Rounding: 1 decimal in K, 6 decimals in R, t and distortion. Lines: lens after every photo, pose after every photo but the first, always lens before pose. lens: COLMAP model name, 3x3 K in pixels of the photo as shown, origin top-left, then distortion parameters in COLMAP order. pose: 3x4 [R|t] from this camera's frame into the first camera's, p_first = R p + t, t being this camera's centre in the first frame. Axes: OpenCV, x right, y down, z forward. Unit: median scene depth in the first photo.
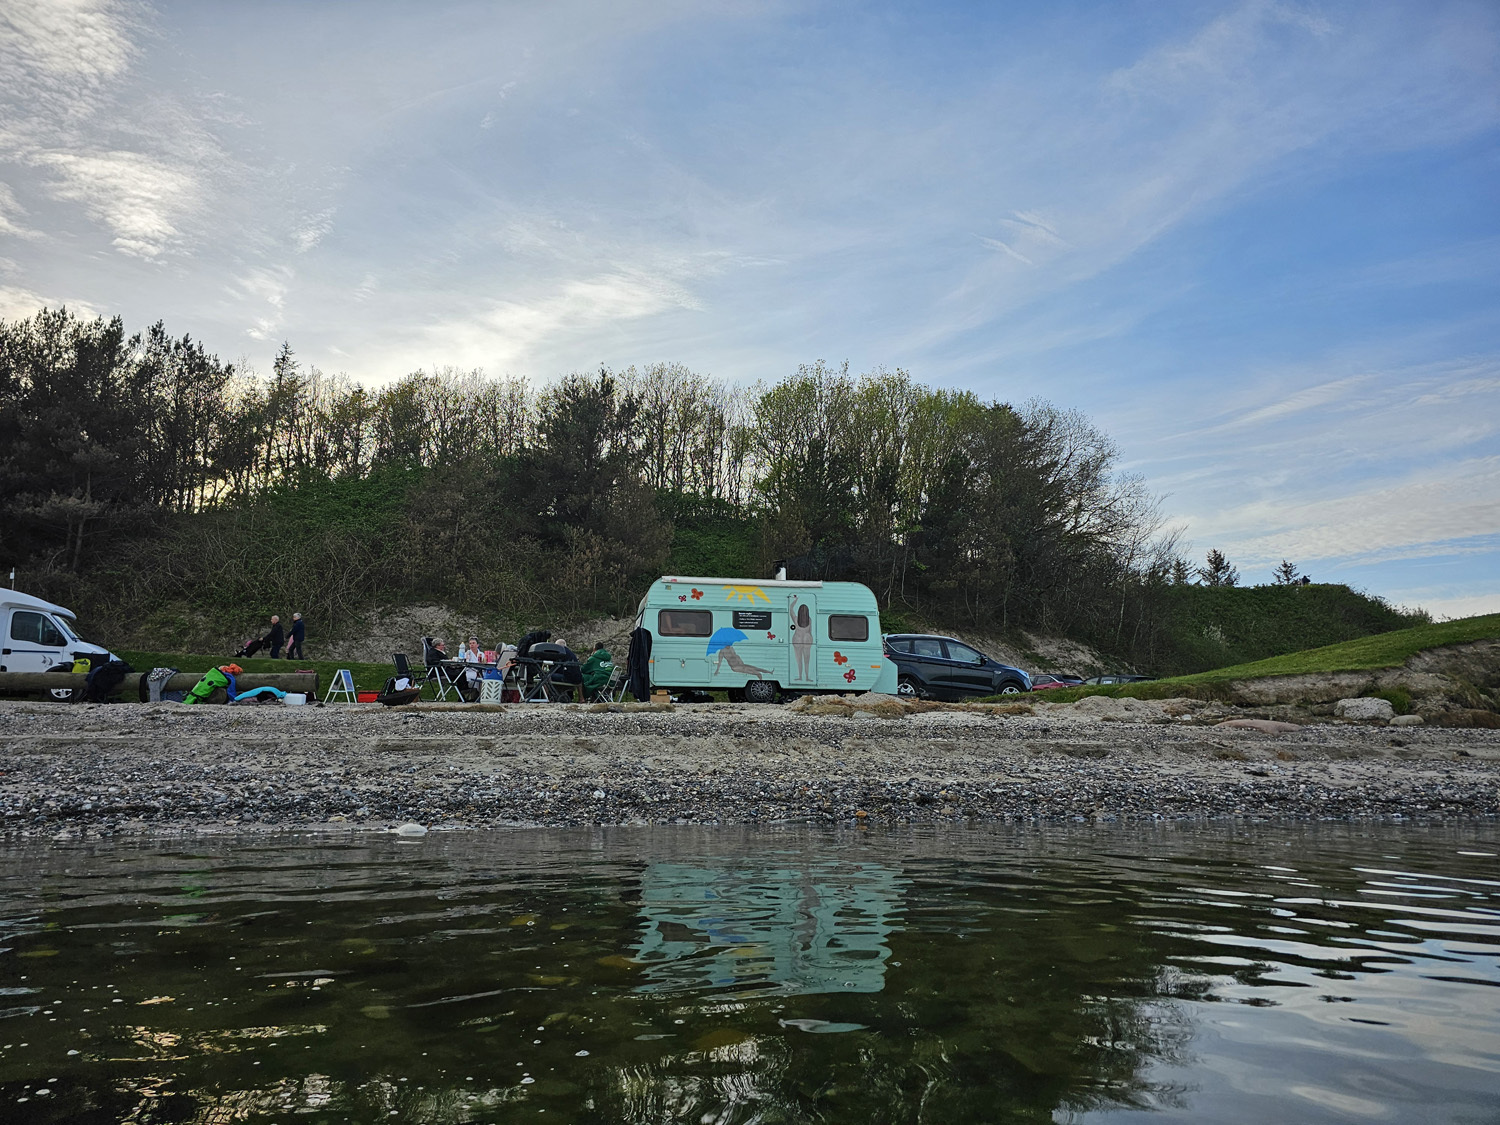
lens RADIAL K [[1031.5, 0, 748.7], [0, 1031.5, 518.5], [0, 0, 1]] dist [0.063280, -0.078435]
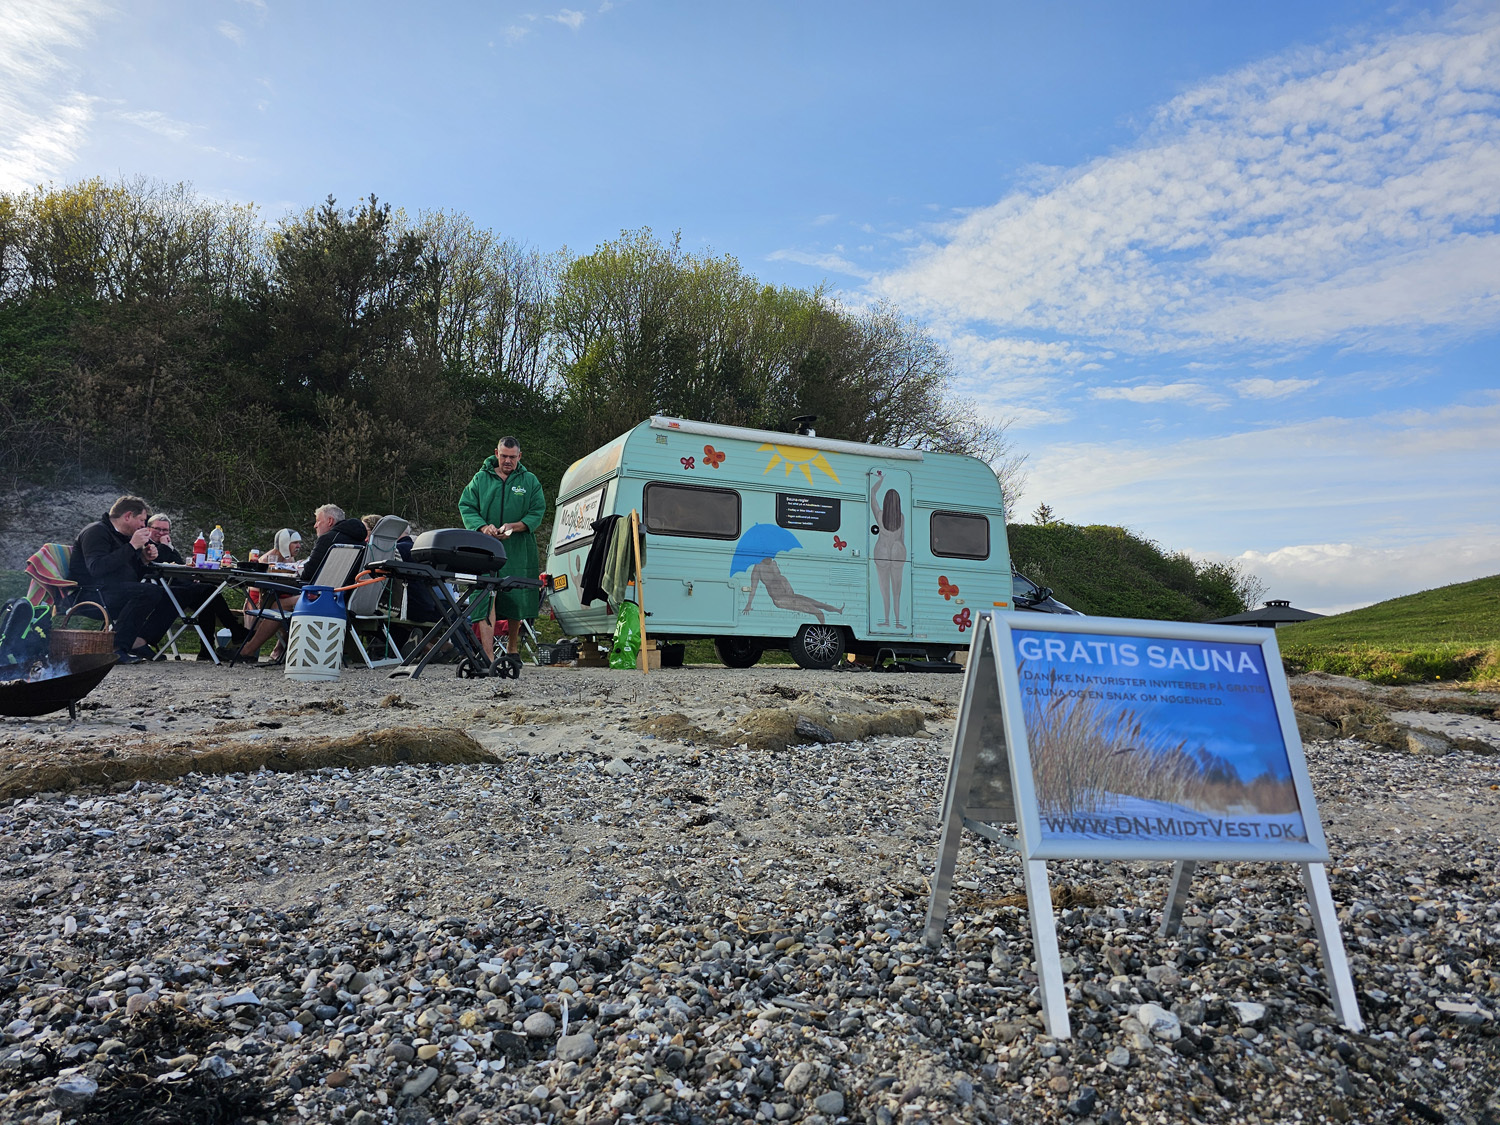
lens RADIAL K [[1031.5, 0, 748.7], [0, 1031.5, 518.5], [0, 0, 1]] dist [0.063280, -0.078435]
pose [[0.965133, 0.047637, 0.257391, -0.161971], [-0.065304, 0.996028, 0.060528, 0.070613], [-0.253485, -0.075226, 0.964410, 0.488967]]
